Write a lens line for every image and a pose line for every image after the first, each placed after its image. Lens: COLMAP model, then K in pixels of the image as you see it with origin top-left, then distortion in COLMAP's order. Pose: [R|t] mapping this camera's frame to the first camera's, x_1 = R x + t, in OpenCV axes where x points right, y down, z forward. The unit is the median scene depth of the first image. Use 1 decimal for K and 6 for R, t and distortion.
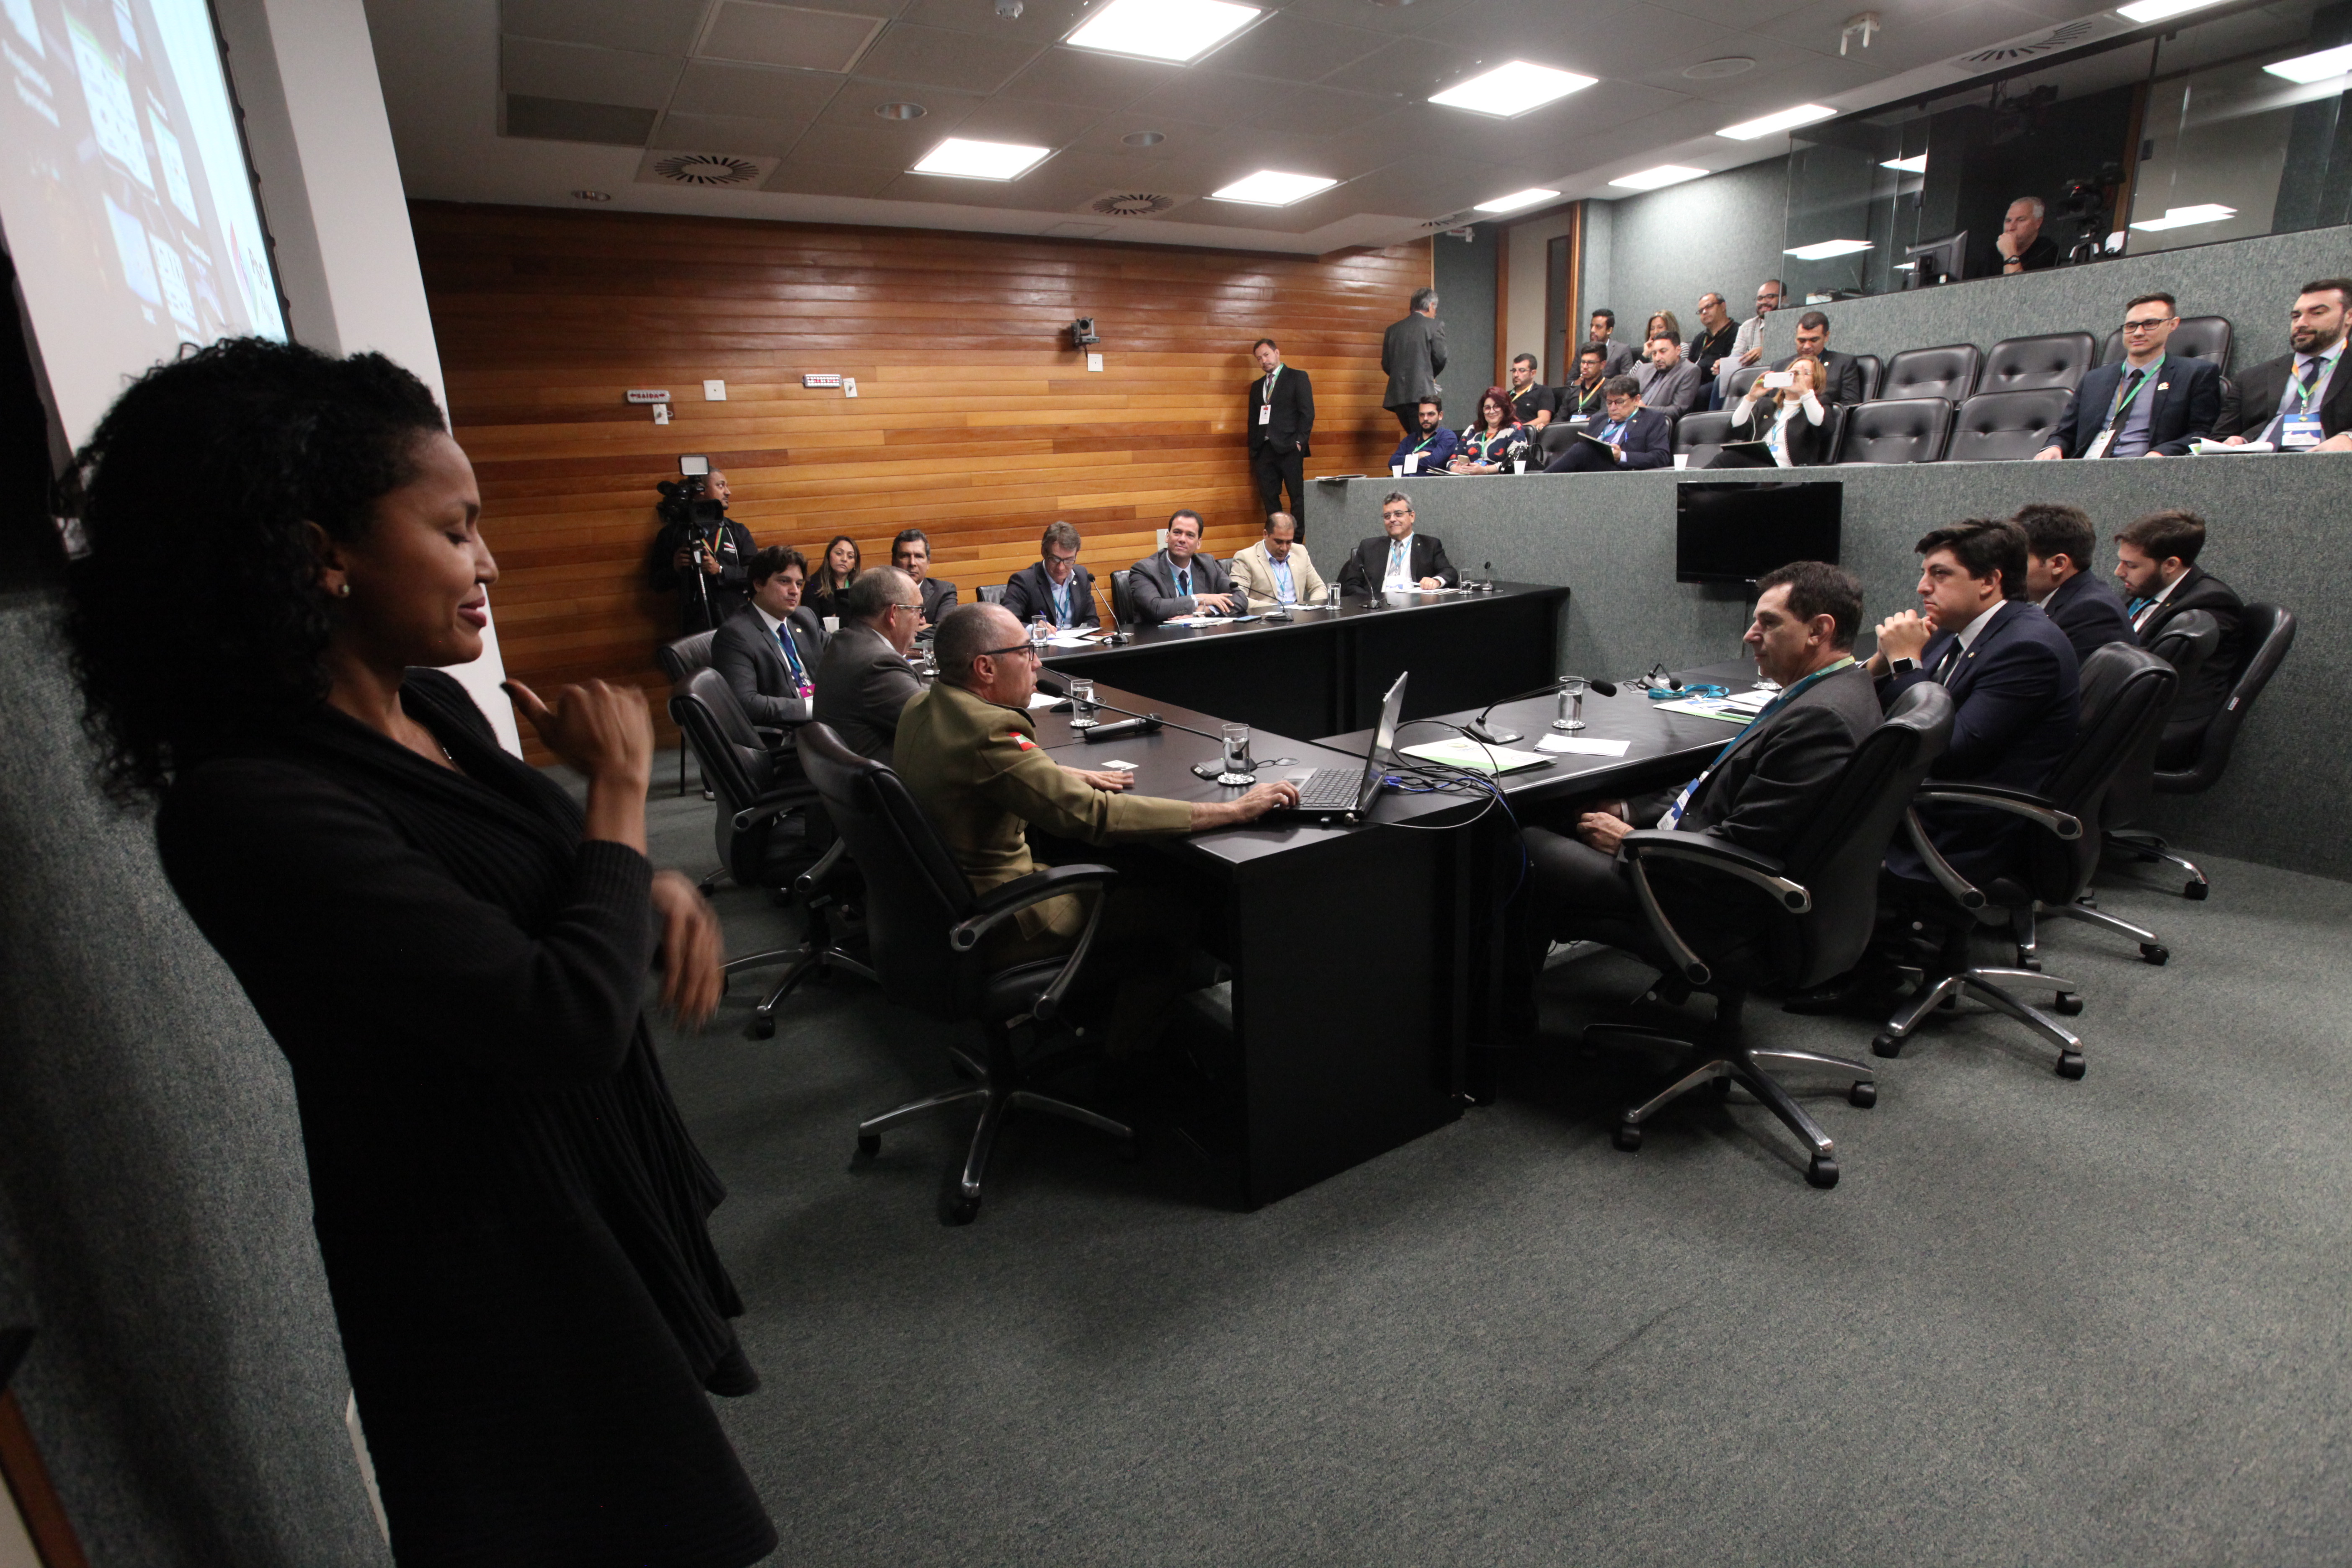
lens RADIAL K [[1103.3, 0, 1175.7], [0, 1103.3, 778.7], [0, 0, 1]] dist [-0.025998, 0.006873]
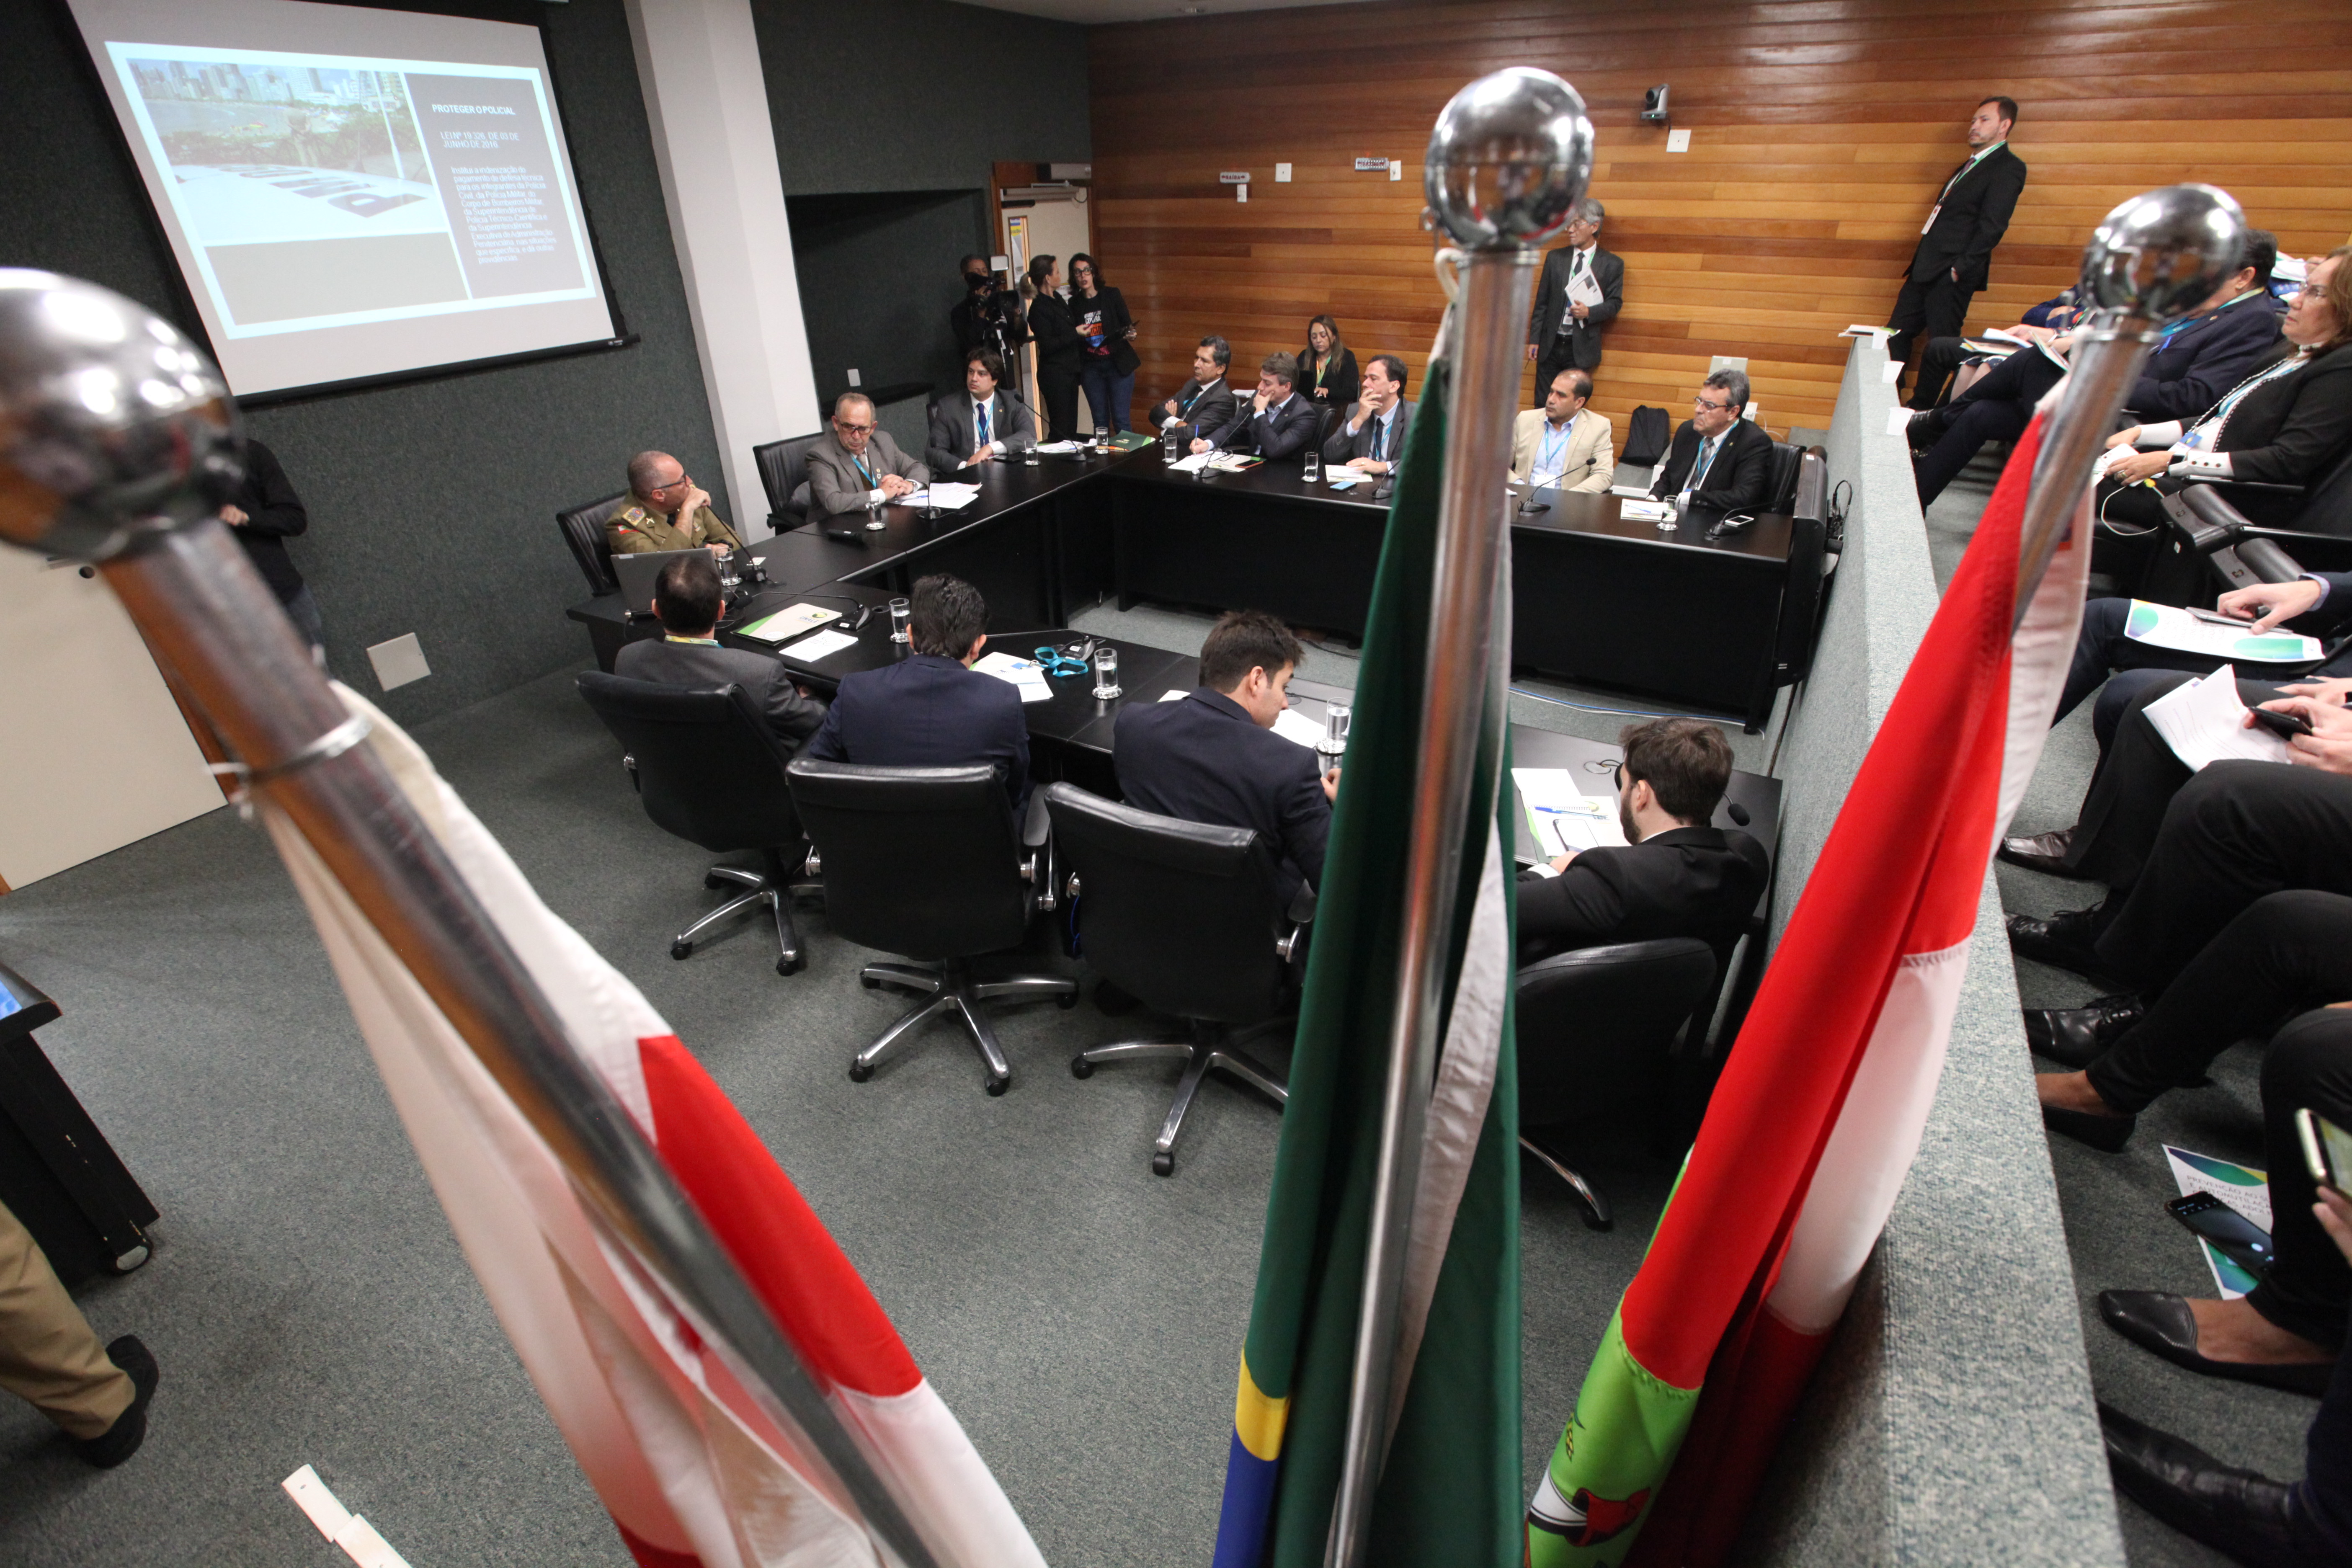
lens RADIAL K [[1079.2, 0, 1186.8], [0, 1079.2, 778.9], [0, 0, 1]] dist [-0.029433, 0.008555]
pose [[0.490421, 0.466167, -0.736326, 1.222150], [-0.248636, 0.884636, 0.394461, -0.373097], [0.835265, -0.010375, 0.549749, 0.500283]]
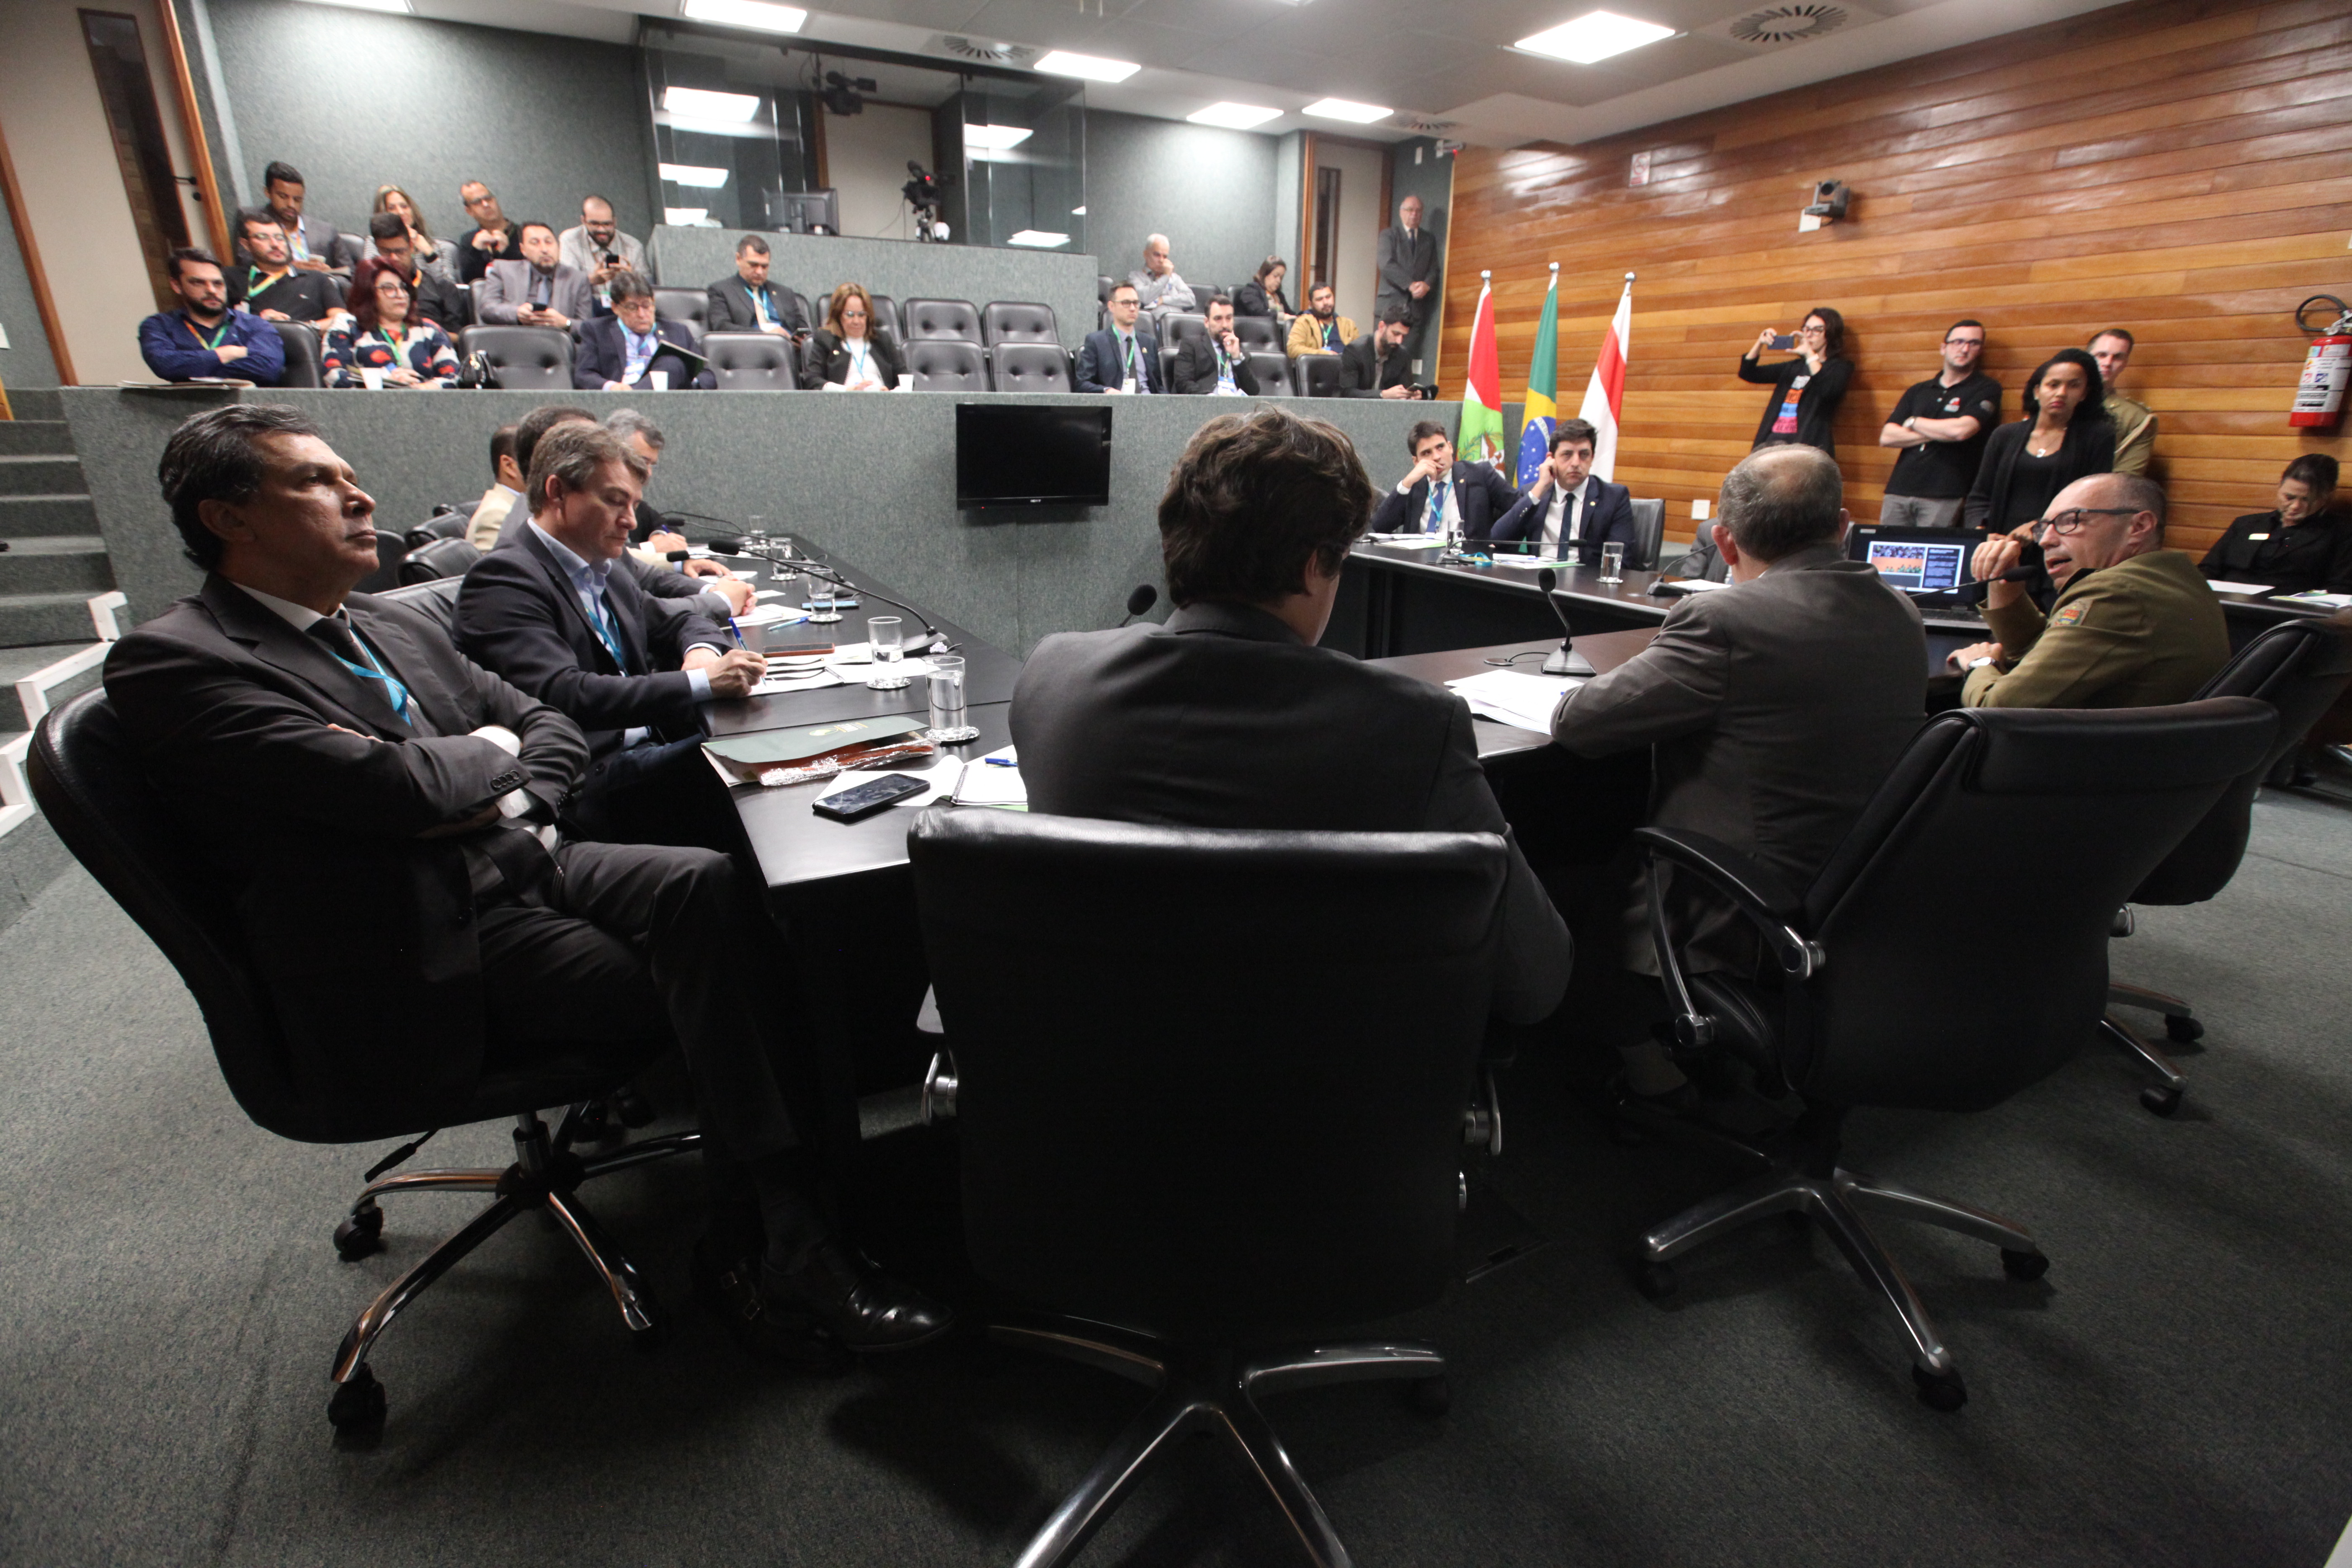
lens RADIAL K [[1079.2, 0, 1170.9], [0, 1079.2, 784.5], [0, 0, 1]] dist [-0.029433, 0.008555]
pose [[0.061103, -0.280025, 0.958046, -0.883458], [0.259125, 0.931380, 0.255705, -0.258830], [-0.963909, 0.232629, 0.129472, 1.317063]]
